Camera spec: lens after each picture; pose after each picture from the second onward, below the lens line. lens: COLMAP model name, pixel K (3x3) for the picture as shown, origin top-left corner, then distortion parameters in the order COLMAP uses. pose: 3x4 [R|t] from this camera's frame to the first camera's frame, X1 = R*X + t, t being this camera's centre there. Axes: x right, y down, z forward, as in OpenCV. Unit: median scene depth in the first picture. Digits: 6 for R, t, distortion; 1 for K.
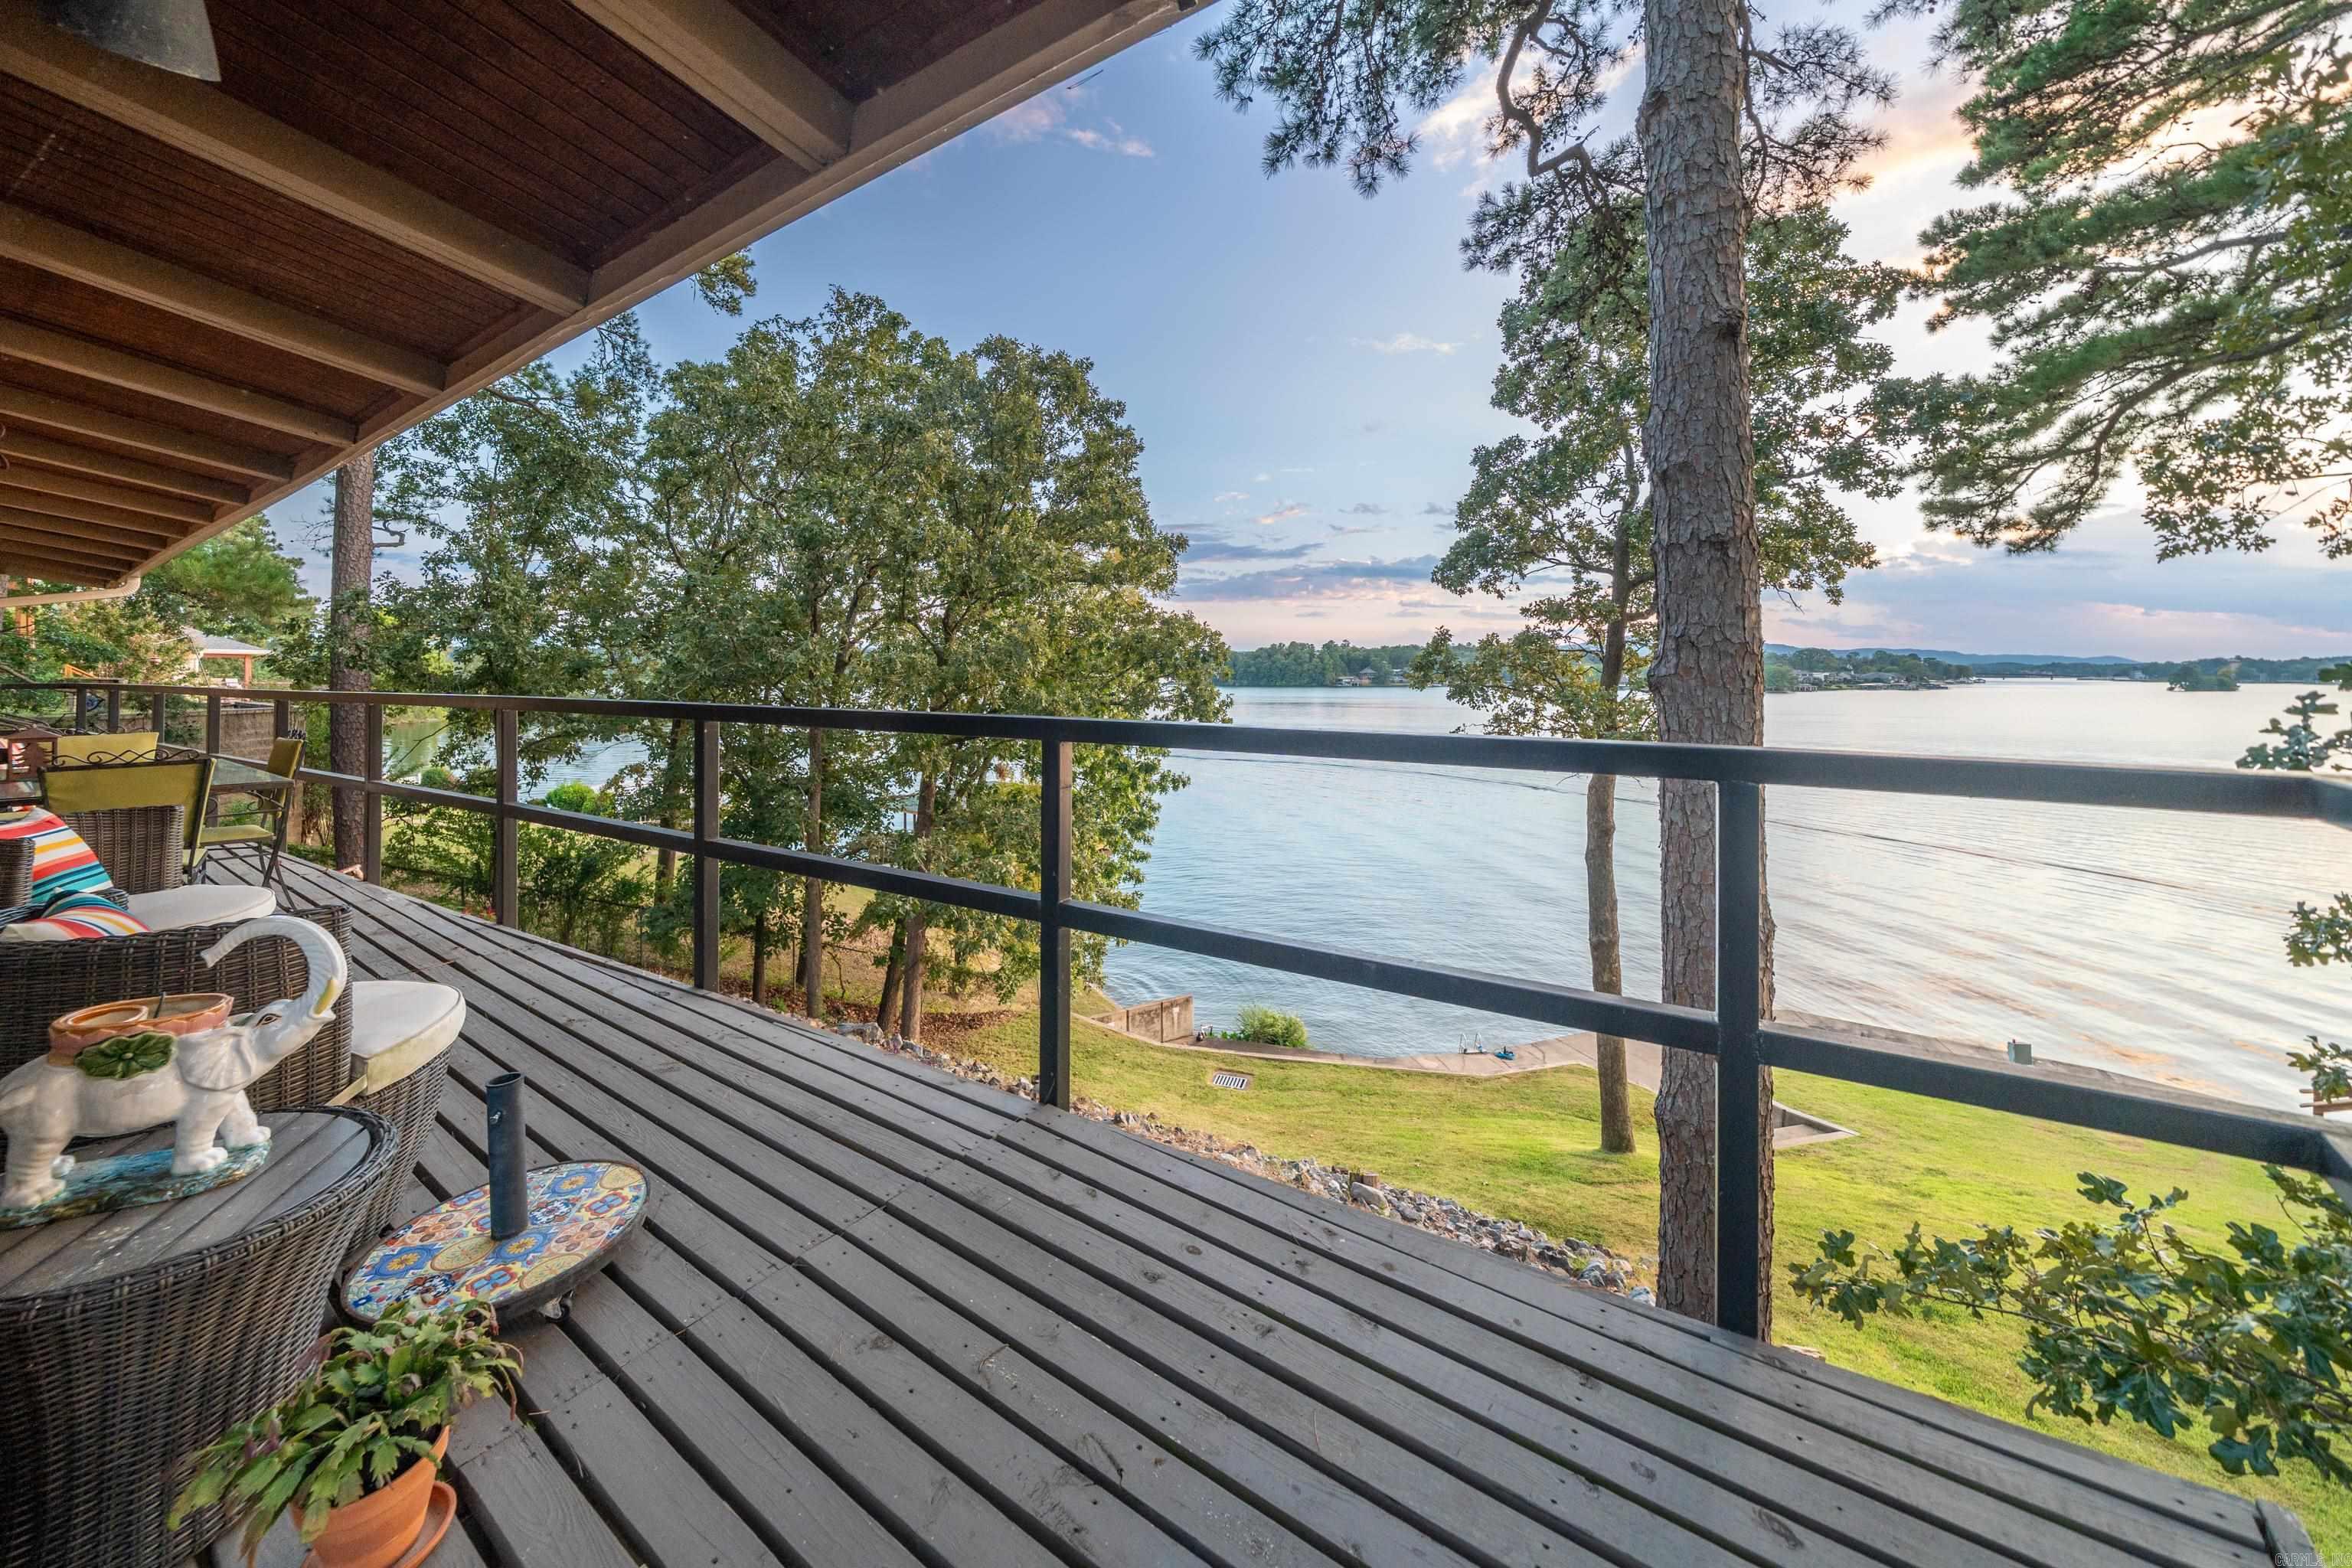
lens RADIAL K [[840.9, 0, 1138.5], [0, 840.9, 670.9], [0, 0, 1]] dist [-0.009304, 0.000013]
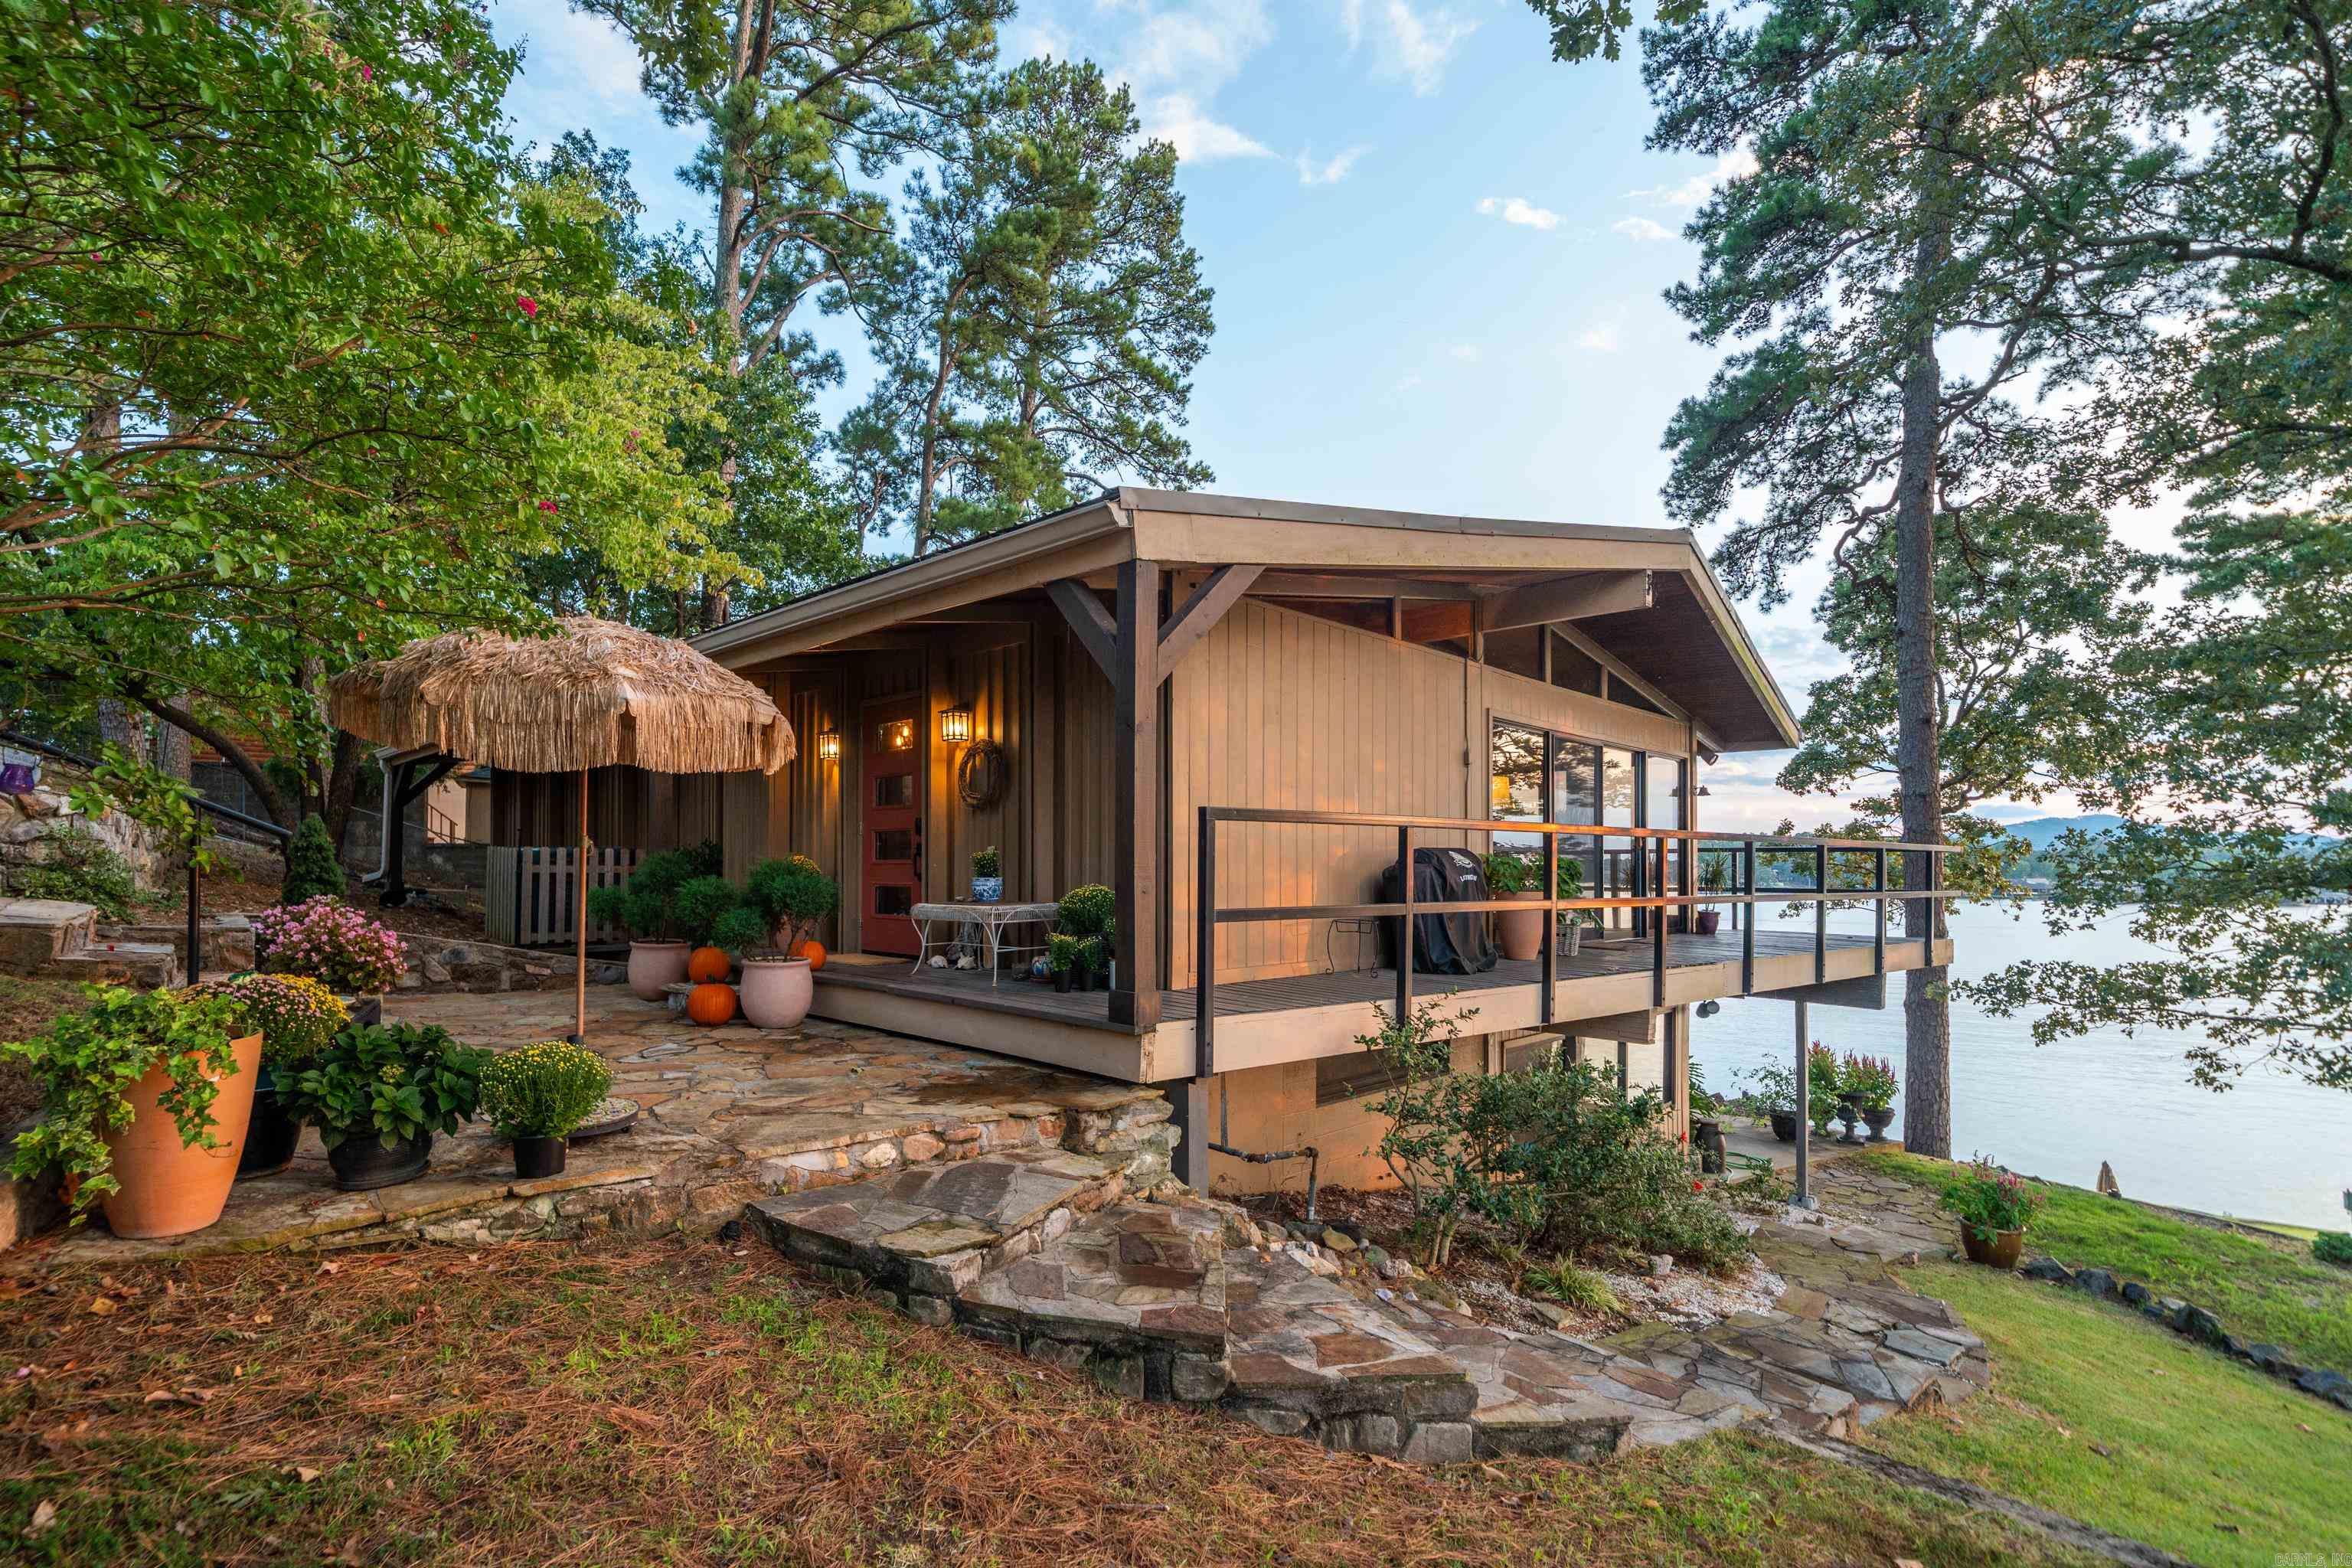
lens RADIAL K [[1093.5, 0, 1116.1], [0, 1093.5, 860.5], [0, 0, 1]] dist [0.001561, 0.000164]
pose [[0.985974, -0.001316, -0.166891, -0.395658], [-0.000617, 0.999933, -0.011531, 0.033701], [0.166895, 0.011472, 0.985908, -0.887760]]
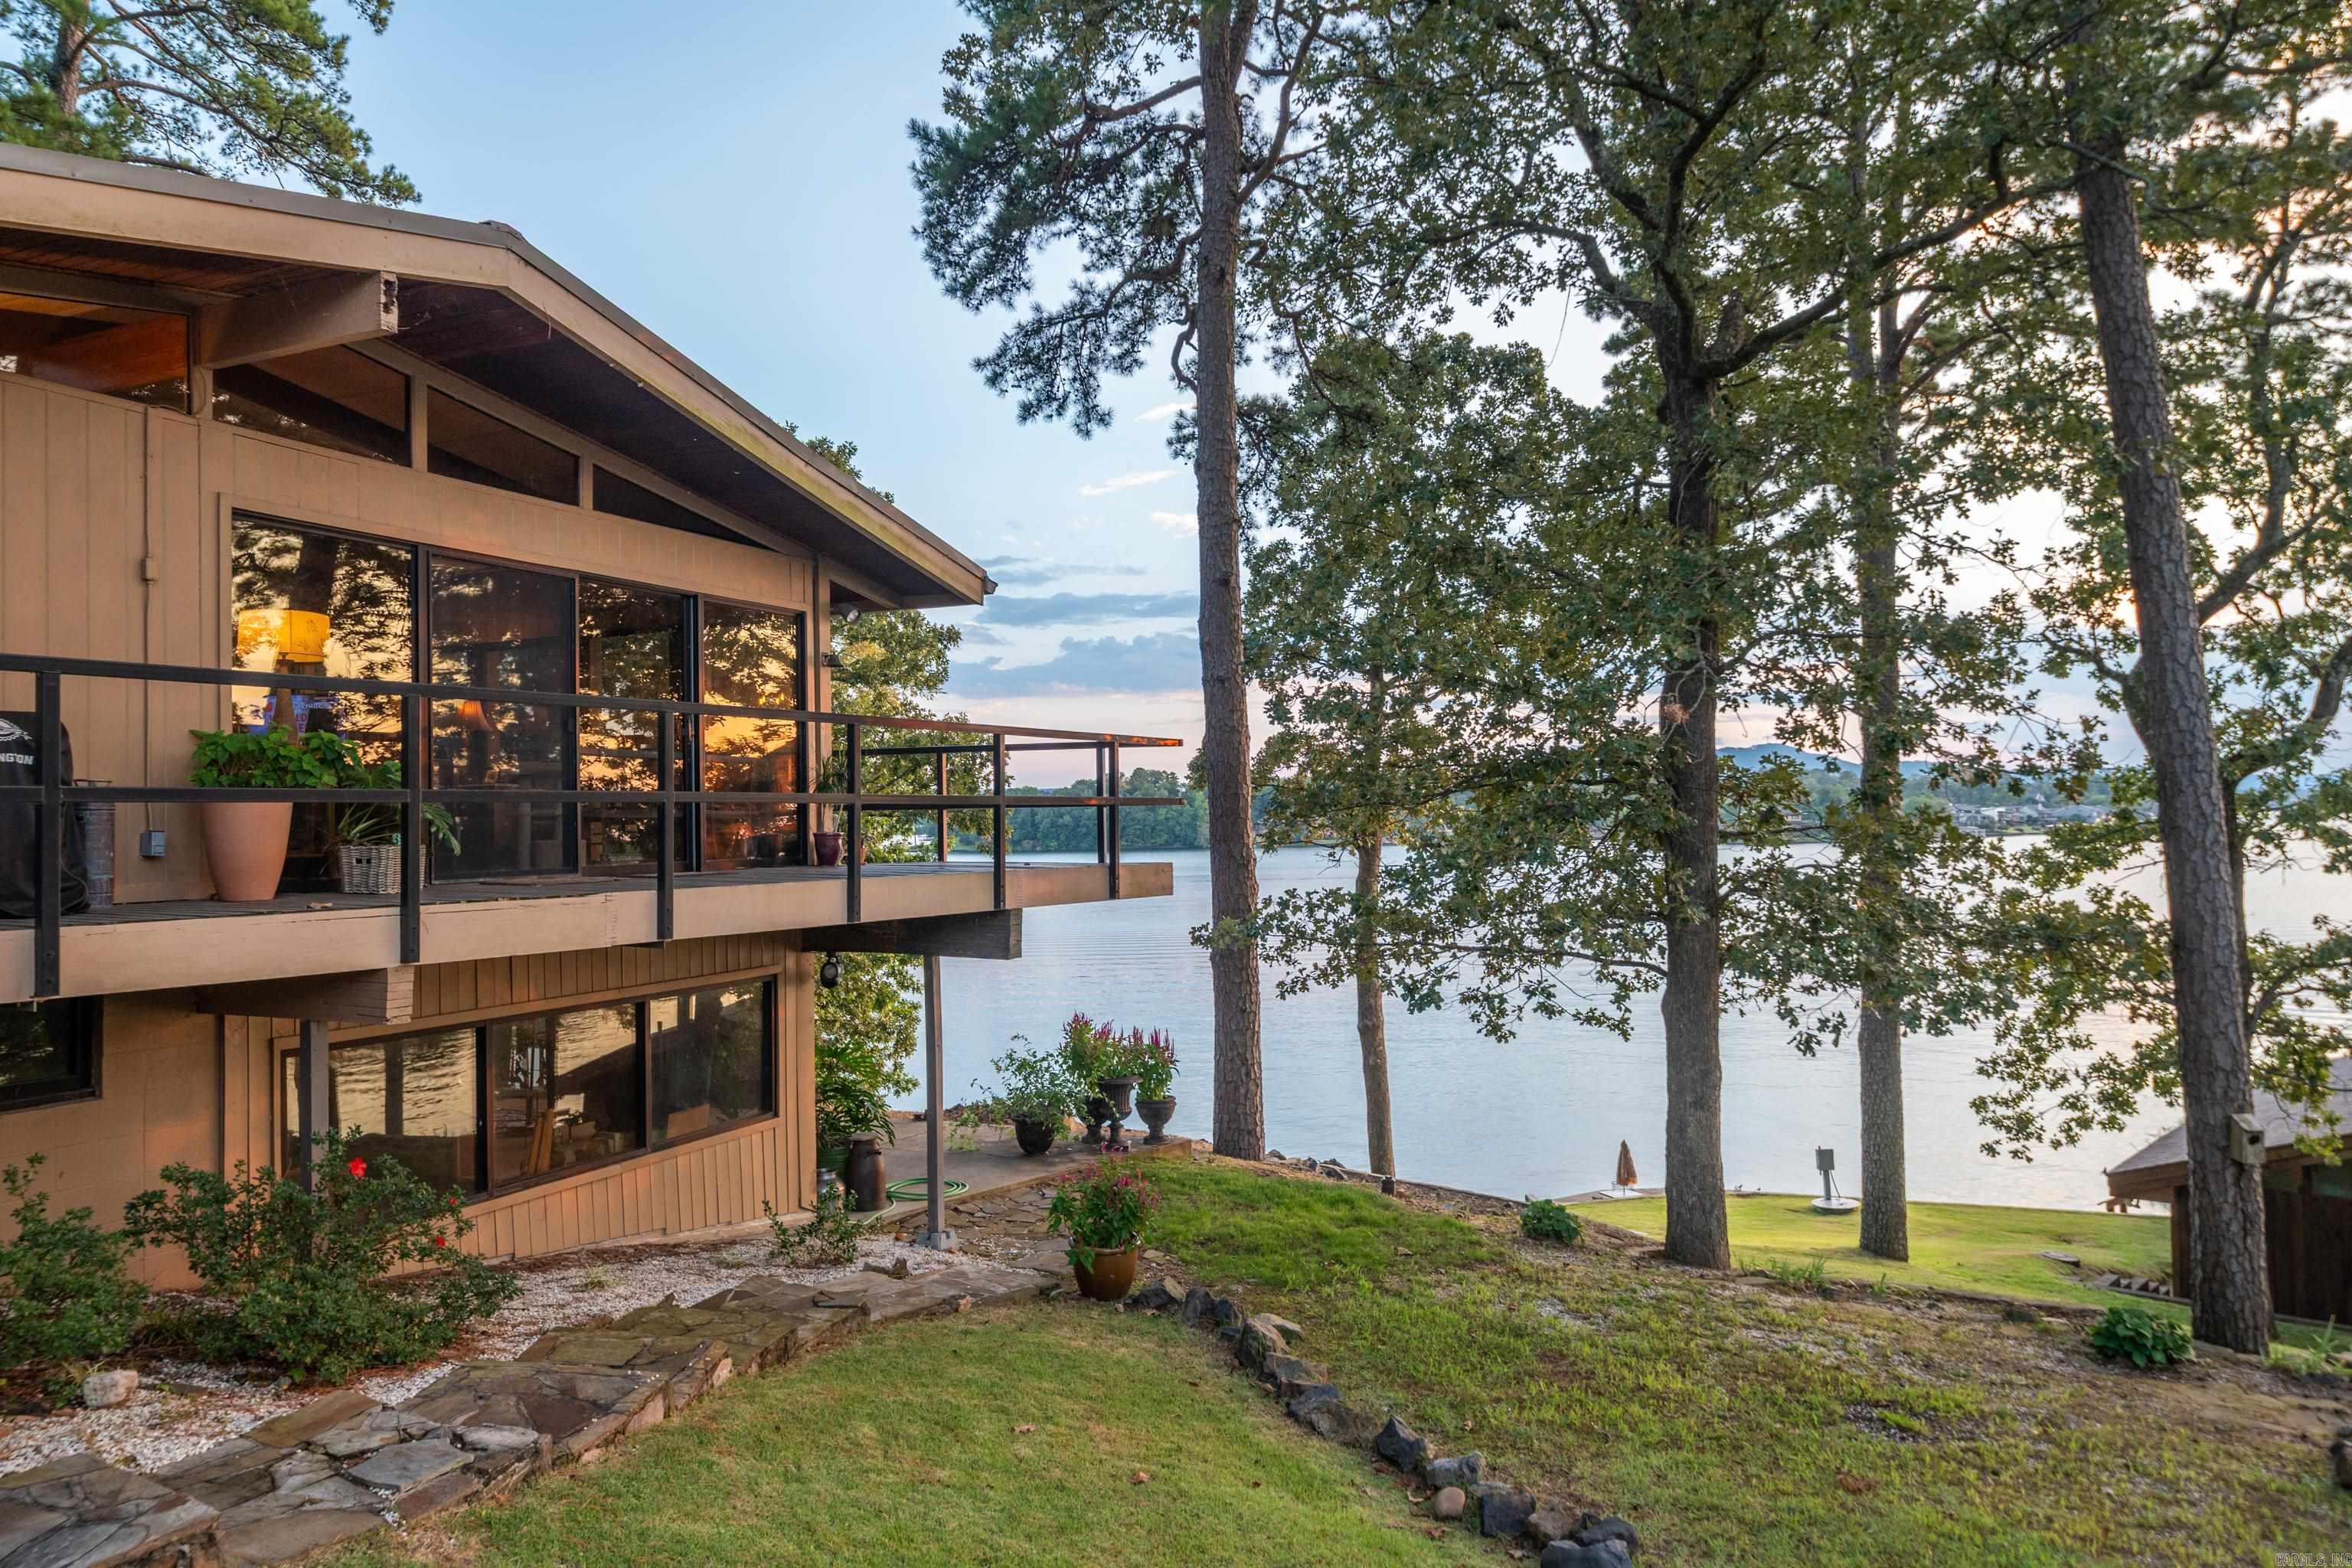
lens RADIAL K [[1570.0, 0, 1161.6], [0, 1570.0, 774.3], [0, 0, 1]] dist [0.001731, -0.002991]
pose [[0.981150, -0.016446, 0.192547, -0.069948], [0.022955, 0.999236, -0.031619, 0.063335], [-0.191880, 0.035443, 0.980778, -0.834610]]
